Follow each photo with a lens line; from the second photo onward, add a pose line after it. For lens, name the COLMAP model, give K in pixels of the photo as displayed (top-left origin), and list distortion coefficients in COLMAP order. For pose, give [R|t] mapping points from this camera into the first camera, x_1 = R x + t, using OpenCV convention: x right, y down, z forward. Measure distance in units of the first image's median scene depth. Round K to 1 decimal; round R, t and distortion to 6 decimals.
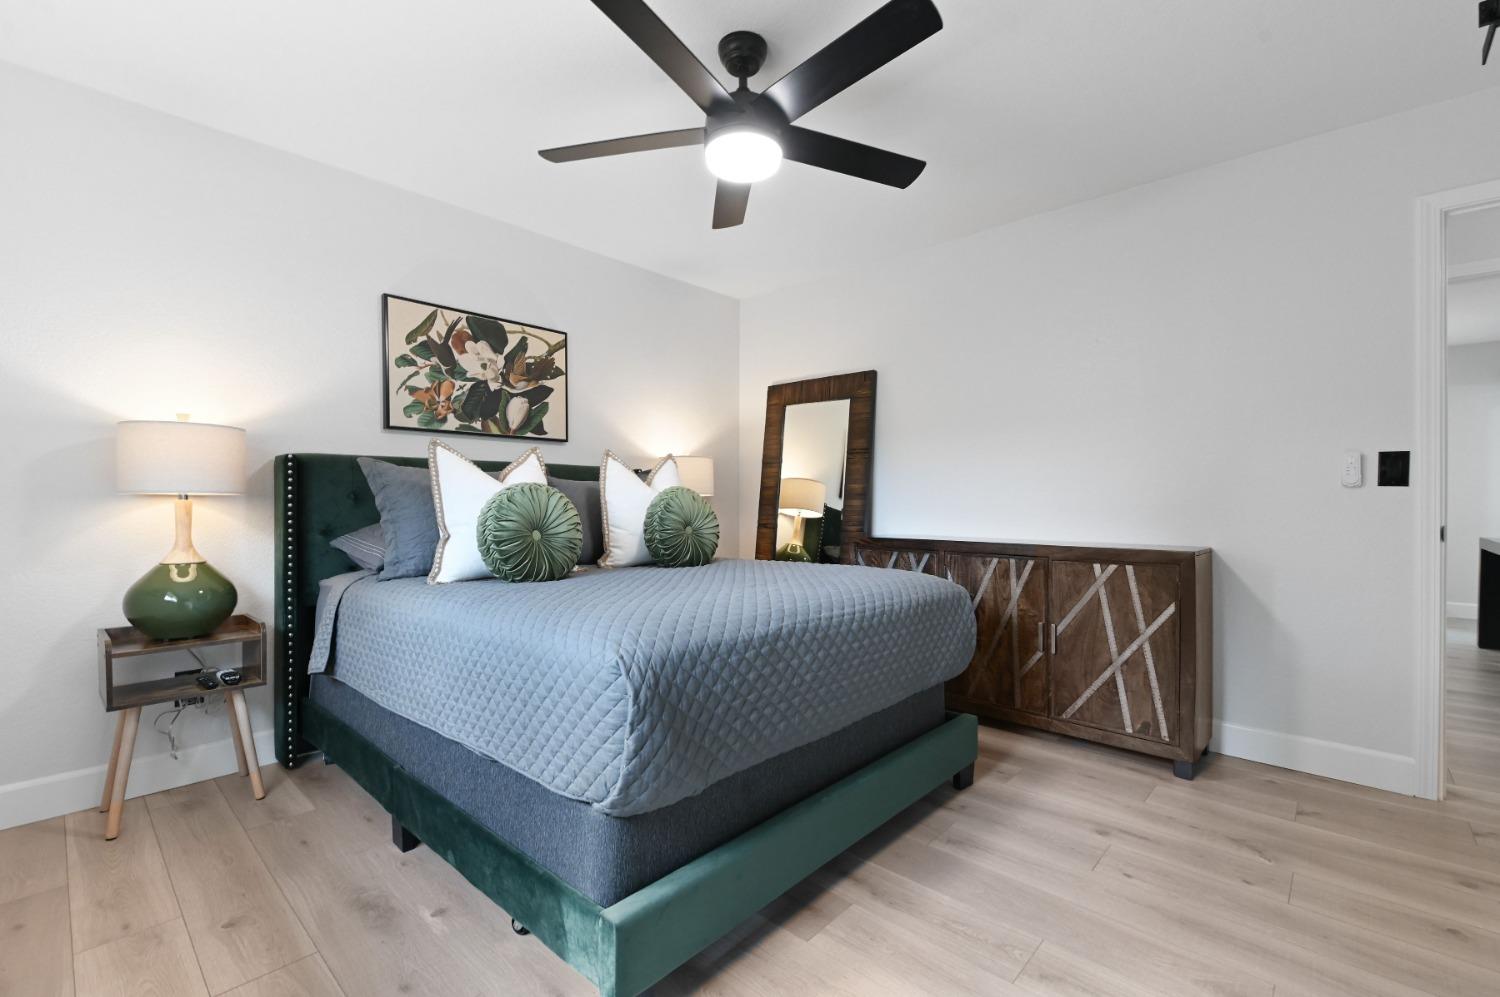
lens RADIAL K [[648.1, 0, 751.0], [0, 648.1, 498.9], [0, 0, 1]] dist [0.012808, -0.009597]
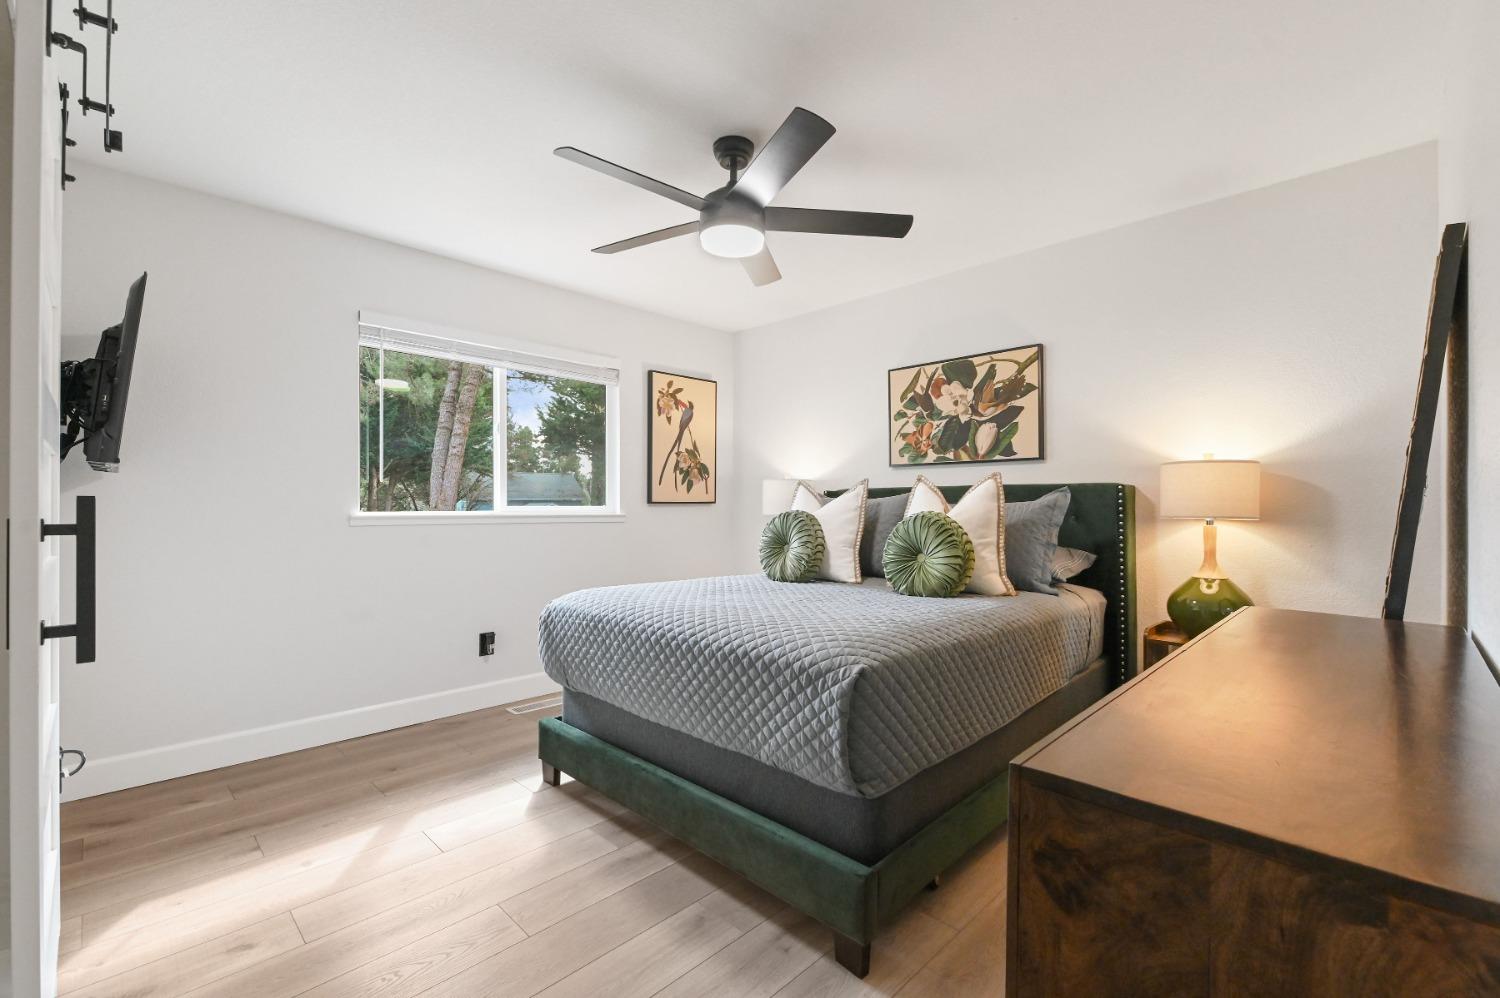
lens RADIAL K [[648.1, 0, 749.6], [0, 648.1, 502.6], [0, 0, 1]] dist [0.012808, -0.009597]
pose [[-0.046114, -0.018046, -0.998773, 0.740501], [-0.010279, 0.999792, -0.017590, -0.005839], [0.998883, 0.009455, -0.046290, 0.693436]]
